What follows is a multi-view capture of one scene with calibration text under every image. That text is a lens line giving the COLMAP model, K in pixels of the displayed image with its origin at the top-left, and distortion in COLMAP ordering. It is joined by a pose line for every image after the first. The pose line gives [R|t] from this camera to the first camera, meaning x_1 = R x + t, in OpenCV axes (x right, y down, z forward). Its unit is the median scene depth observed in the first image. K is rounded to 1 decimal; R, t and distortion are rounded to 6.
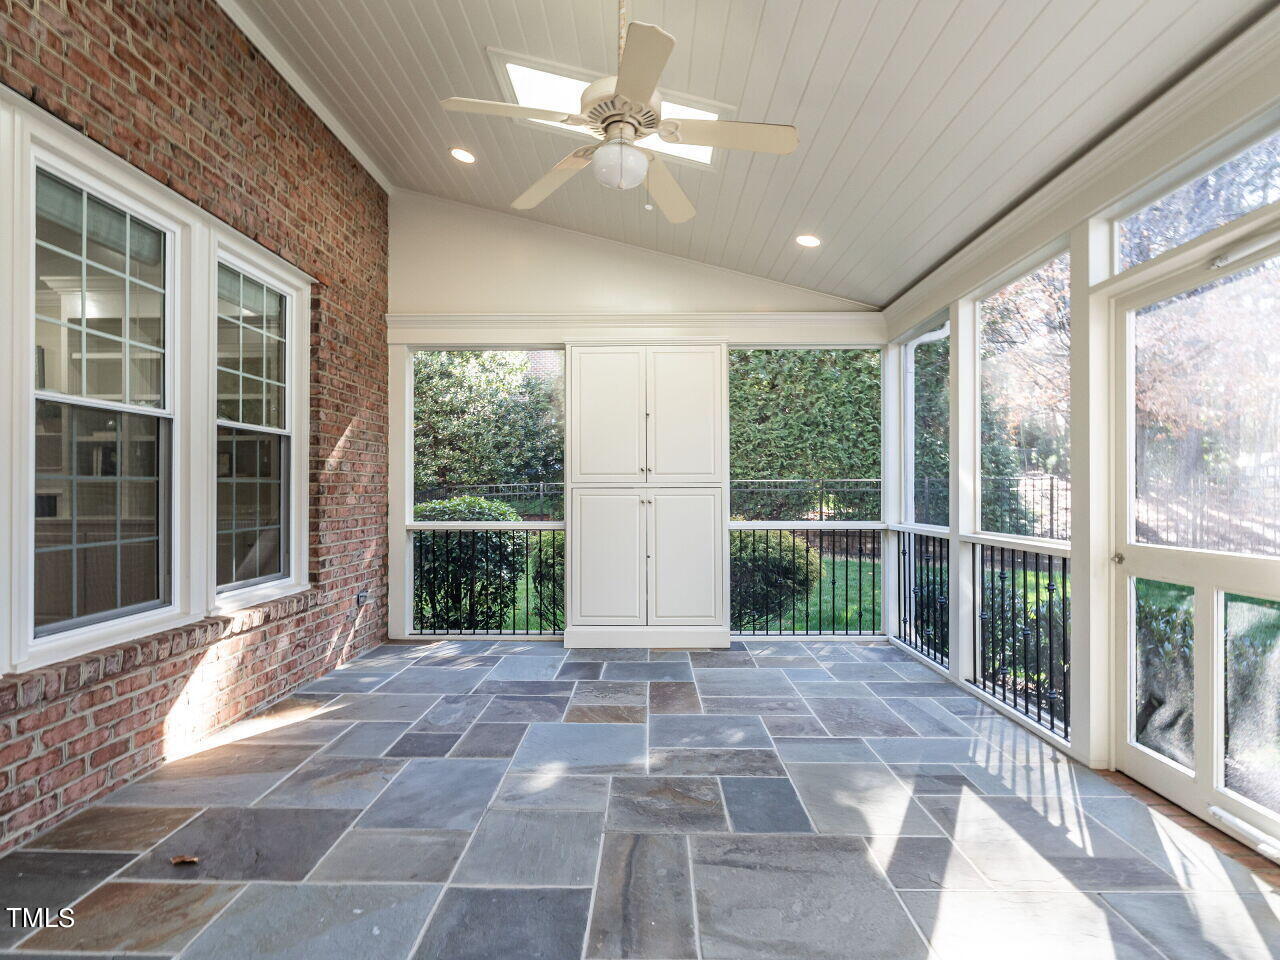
lens RADIAL K [[636.0, 0, 639.9], [0, 636.0, 481.5], [0, 0, 1]] dist [-0.005056, 0.000754]
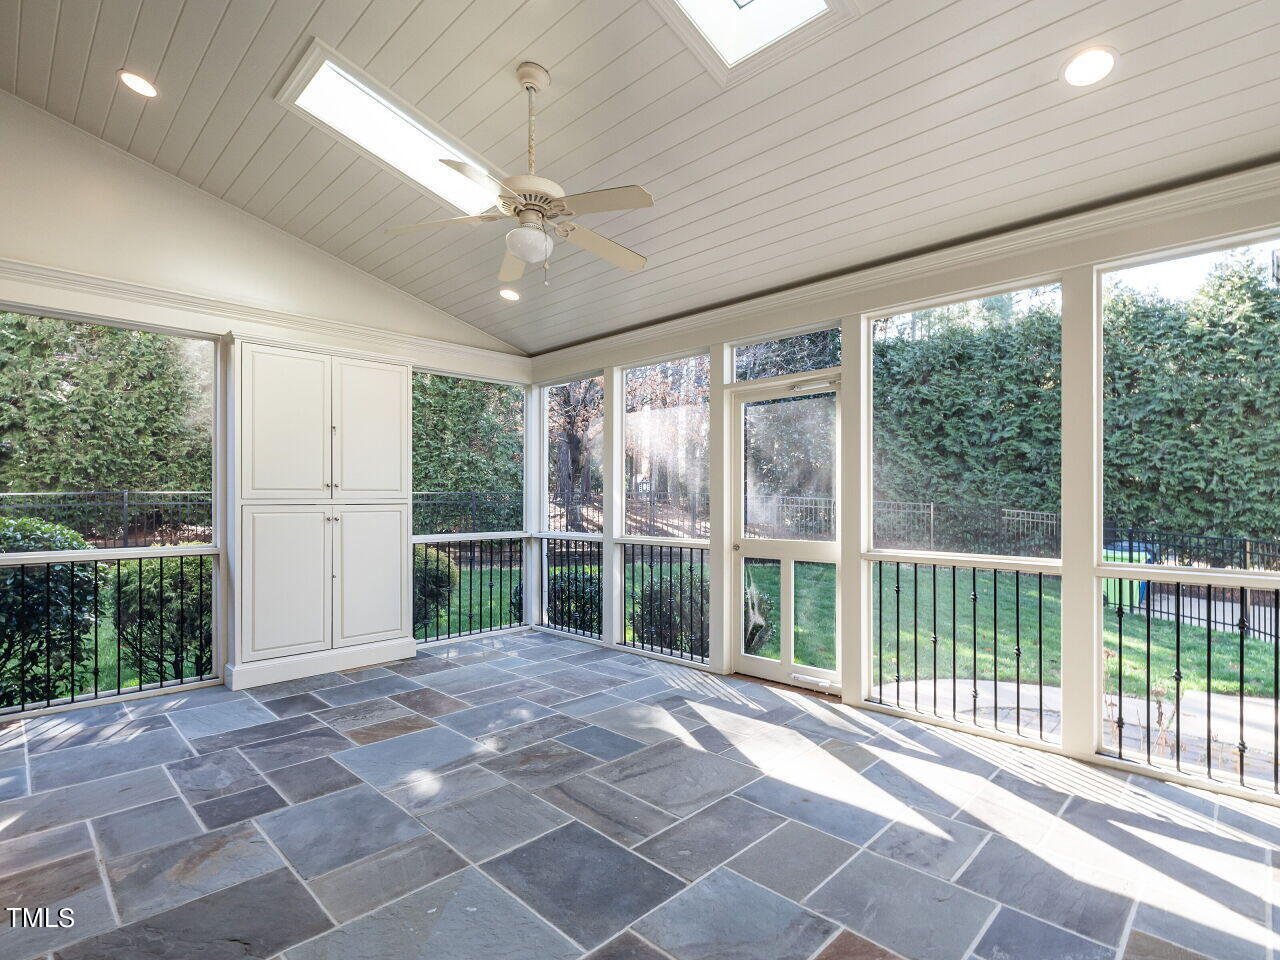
lens RADIAL K [[645.8, 0, 639.3], [0, 645.8, 490.1], [0, 0, 1]] dist [-0.005131, -0.000210]
pose [[0.689957, 0.010095, 0.723780, -0.651346], [-0.008980, 0.999945, -0.005386, -0.018378], [-0.723794, -0.002784, 0.690010, 0.000312]]
